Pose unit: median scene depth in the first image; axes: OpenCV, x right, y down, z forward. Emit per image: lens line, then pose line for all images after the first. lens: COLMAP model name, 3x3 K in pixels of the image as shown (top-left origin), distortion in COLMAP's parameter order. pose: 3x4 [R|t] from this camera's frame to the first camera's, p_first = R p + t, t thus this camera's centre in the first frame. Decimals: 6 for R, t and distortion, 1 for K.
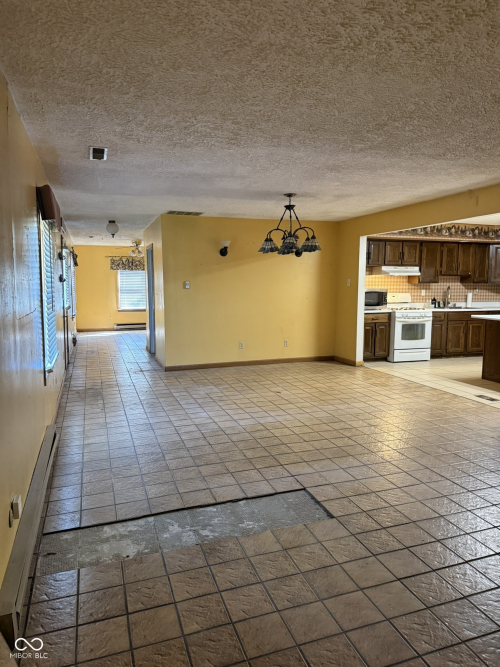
lens RADIAL K [[468.7, 0, 253.4], [0, 468.7, 334.2], [0, 0, 1]] dist [0.026236, -0.004277]
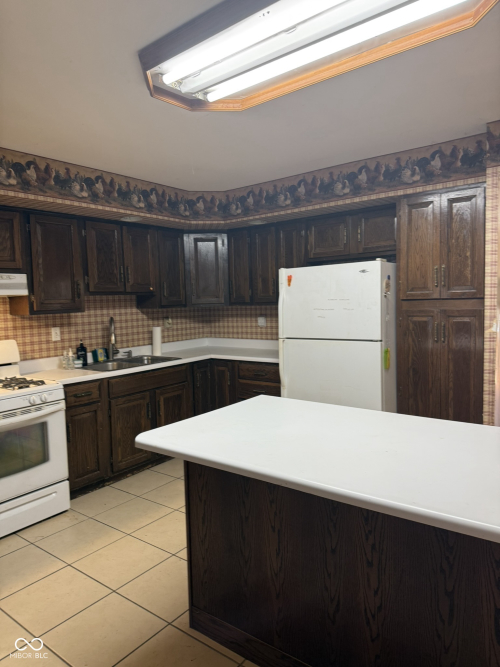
lens RADIAL K [[468.7, 0, 249.4], [0, 468.7, 333.2], [0, 0, 1]] dist [0.026236, -0.004277]
pose [[0.835331, -0.066961, 0.545655, 0.280170], [0.086353, 0.996215, -0.009945, -0.070909], [-0.542923, 0.055426, 0.837951, 0.549013]]
